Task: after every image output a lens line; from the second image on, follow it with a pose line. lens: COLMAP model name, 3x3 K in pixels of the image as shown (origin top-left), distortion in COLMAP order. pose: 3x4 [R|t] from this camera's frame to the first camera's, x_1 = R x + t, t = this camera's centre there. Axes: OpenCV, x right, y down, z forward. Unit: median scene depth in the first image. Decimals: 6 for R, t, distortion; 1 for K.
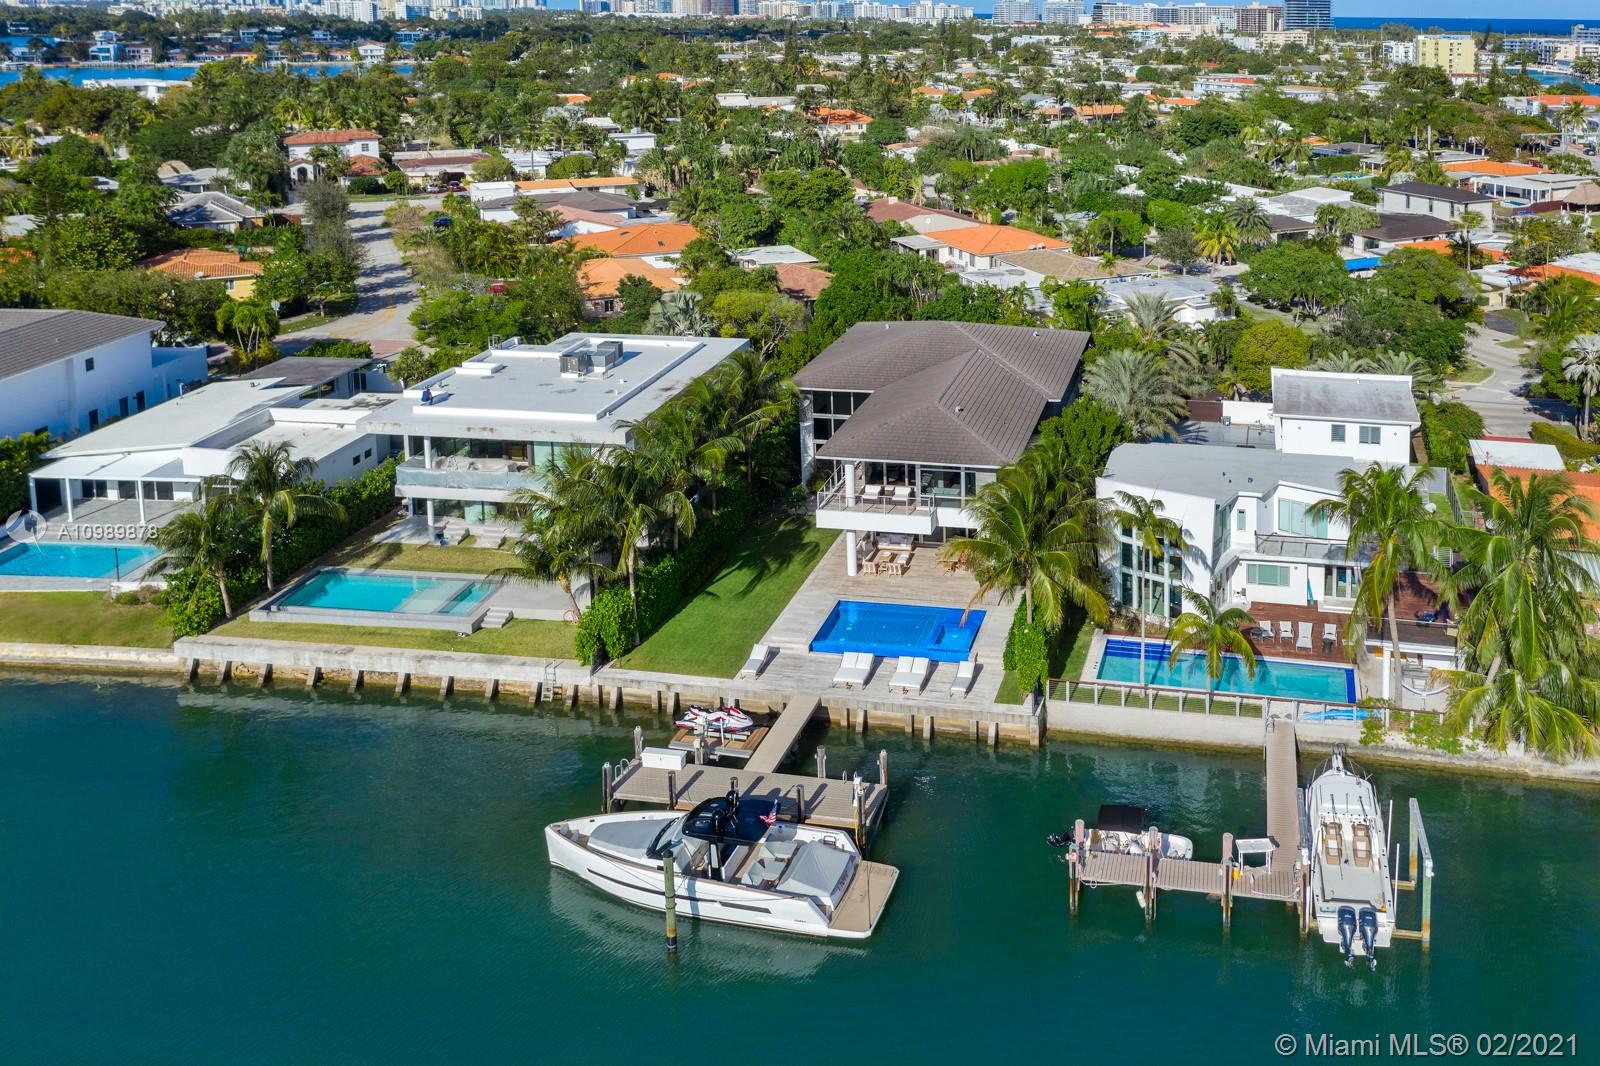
lens RADIAL K [[2154.8, 0, 802.4], [0, 2154.8, 527.9], [0, 0, 1]] dist [0.000083, 0.000000]
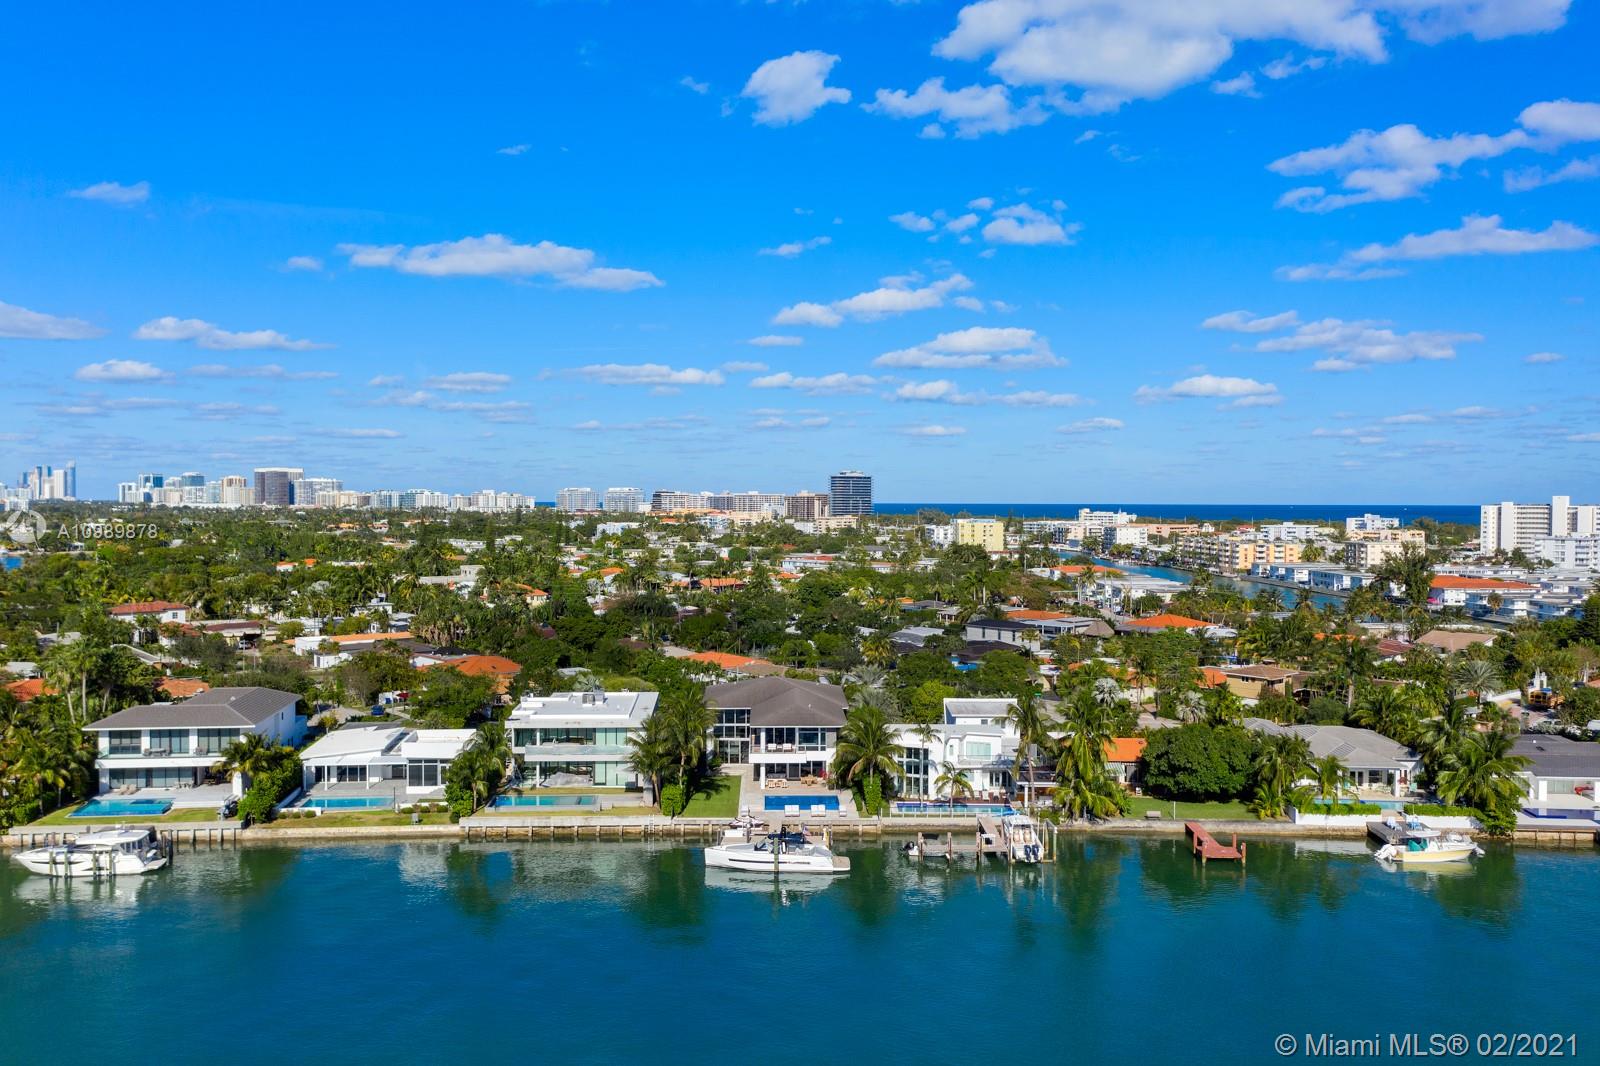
lens RADIAL K [[2154.8, 0, 807.3], [0, 2154.8, 540.2], [0, 0, 1]] dist [0.000083, 0.000000]
pose [[0.978125, -0.010466, 0.207756, -0.090749], [0.054767, 0.976455, -0.208654, 0.056034], [-0.200681, 0.215468, 0.955668, -0.253903]]
